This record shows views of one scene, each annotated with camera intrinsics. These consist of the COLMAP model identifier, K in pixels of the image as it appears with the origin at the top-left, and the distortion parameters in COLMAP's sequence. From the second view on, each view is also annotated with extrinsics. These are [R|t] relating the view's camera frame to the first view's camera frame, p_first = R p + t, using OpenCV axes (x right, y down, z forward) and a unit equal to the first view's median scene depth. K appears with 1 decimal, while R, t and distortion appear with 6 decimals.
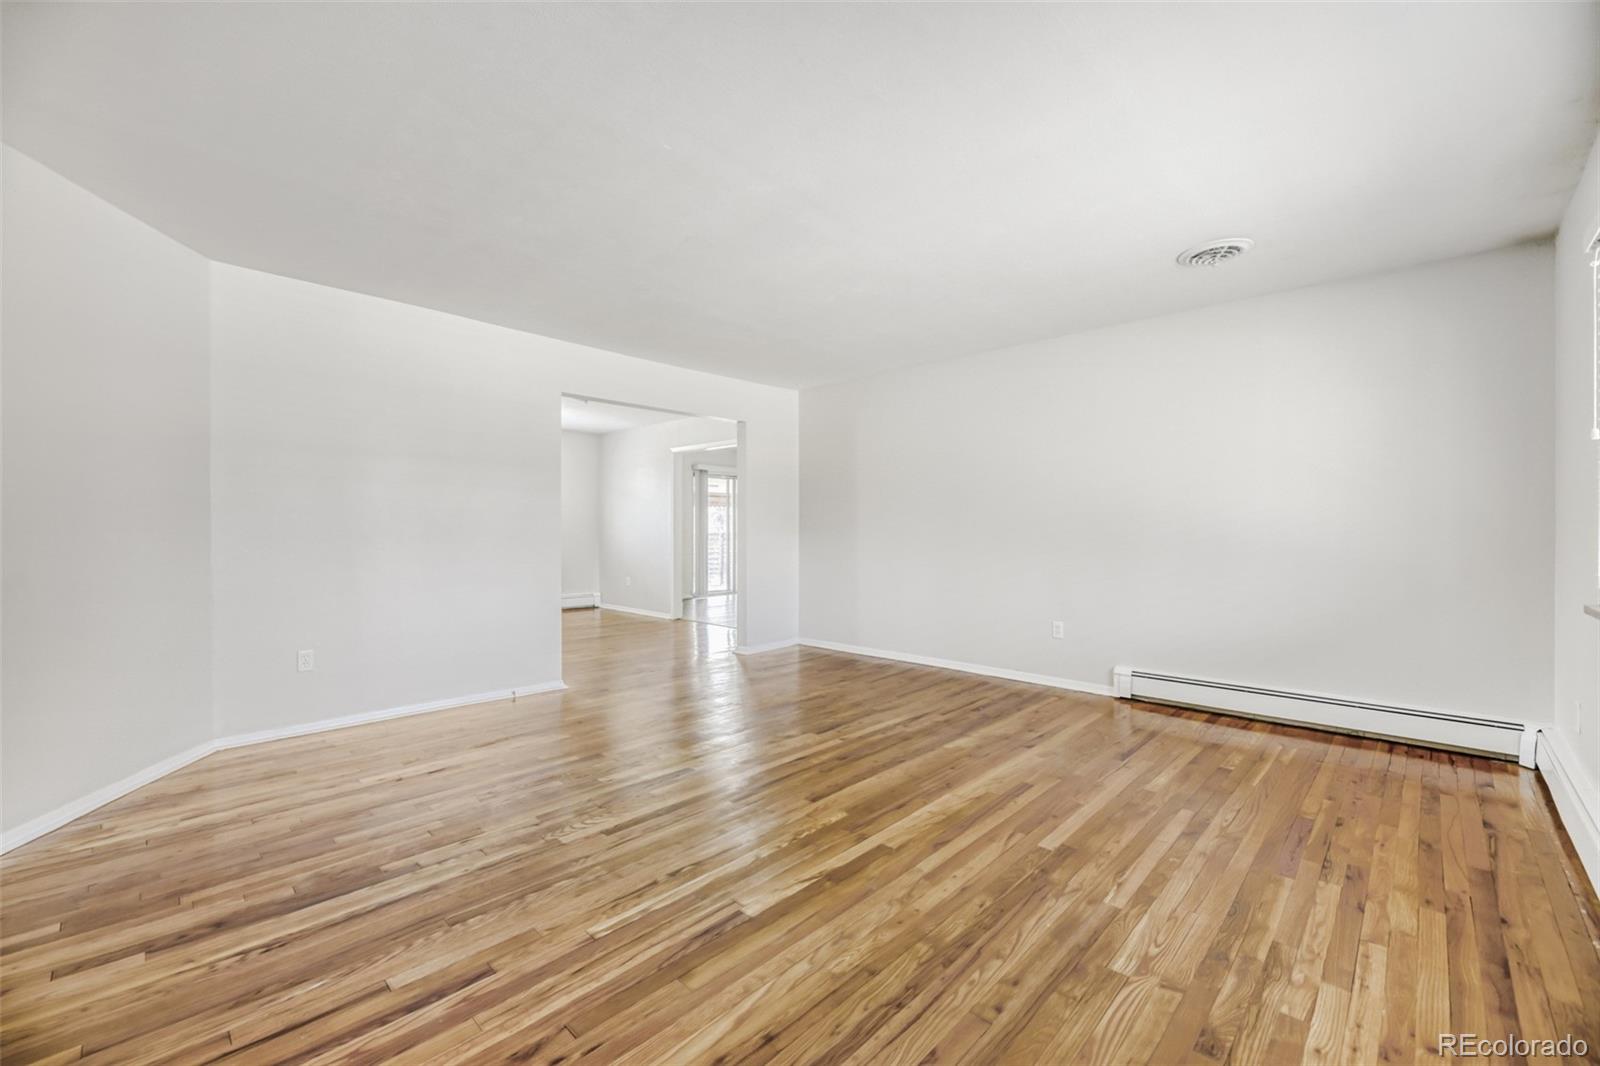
lens RADIAL K [[657.8, 0, 799.9], [0, 657.8, 531.0], [0, 0, 1]] dist [-0.000397, -0.000956]
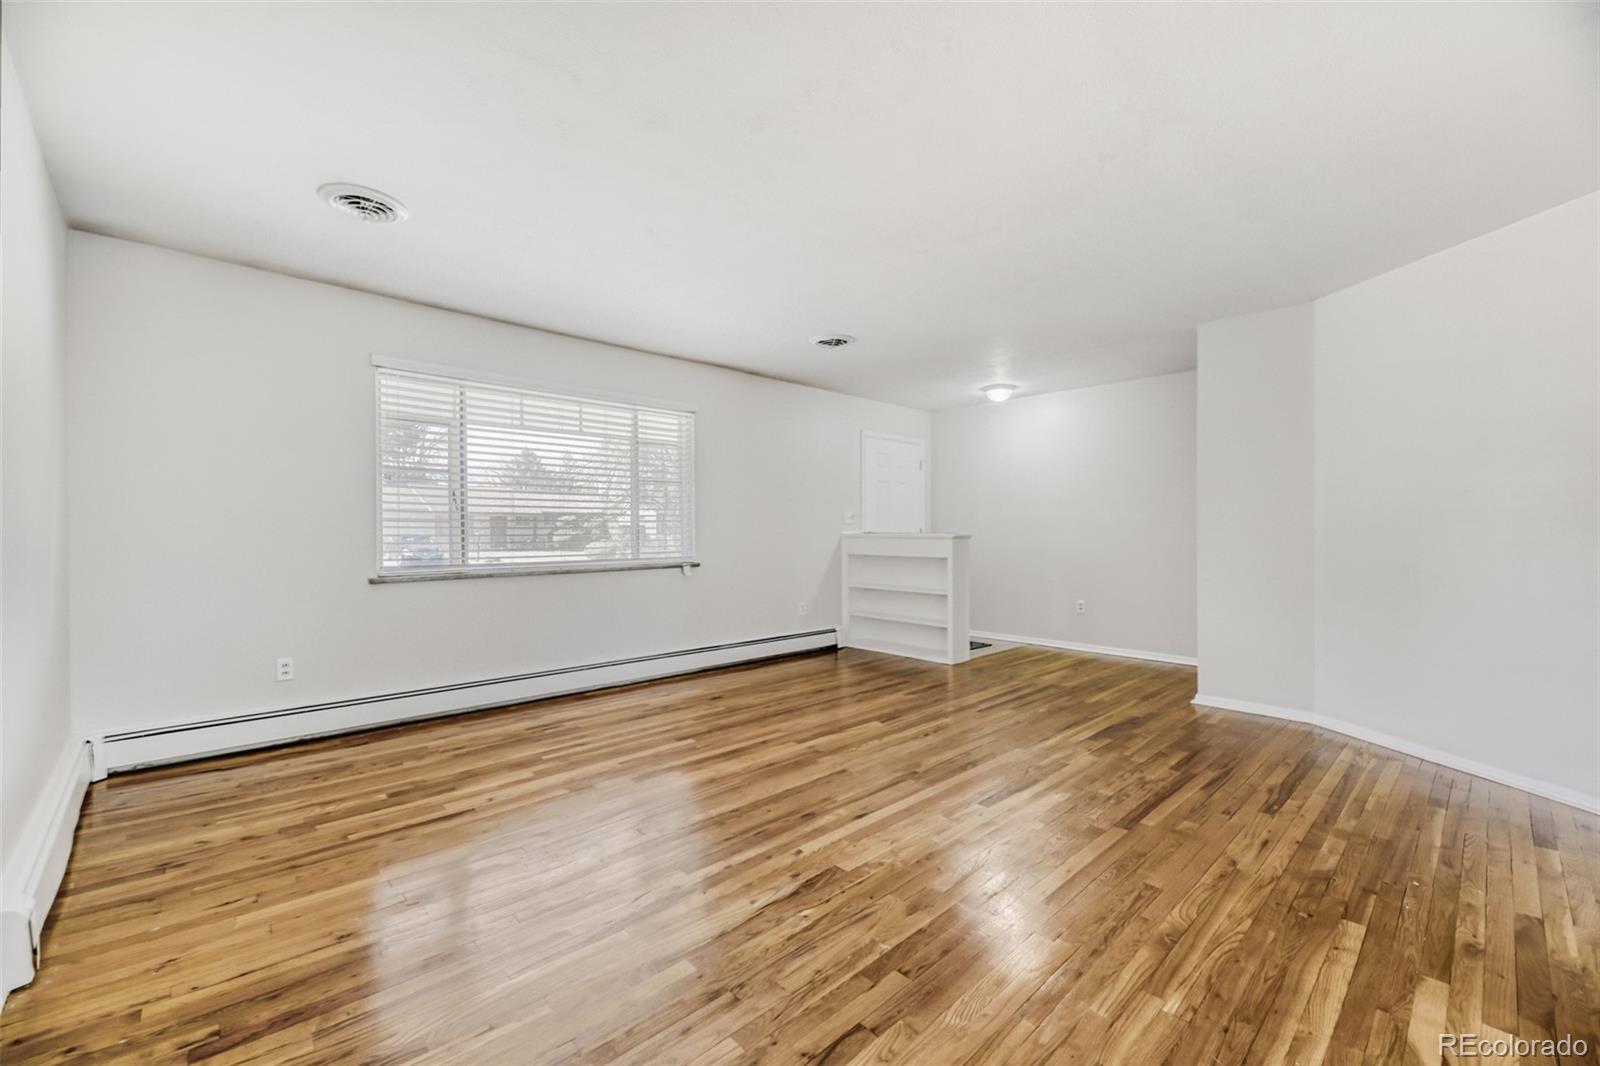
lens RADIAL K [[657.8, 0, 800.0], [0, 657.8, 533.3], [0, 0, 1]] dist [-0.000397, -0.000956]
pose [[-0.998632, 0.000864, 0.052282, 0.042688], [0.001102, 0.999989, 0.004520, -0.005510], [-0.052277, 0.004572, -0.998622, 2.440443]]
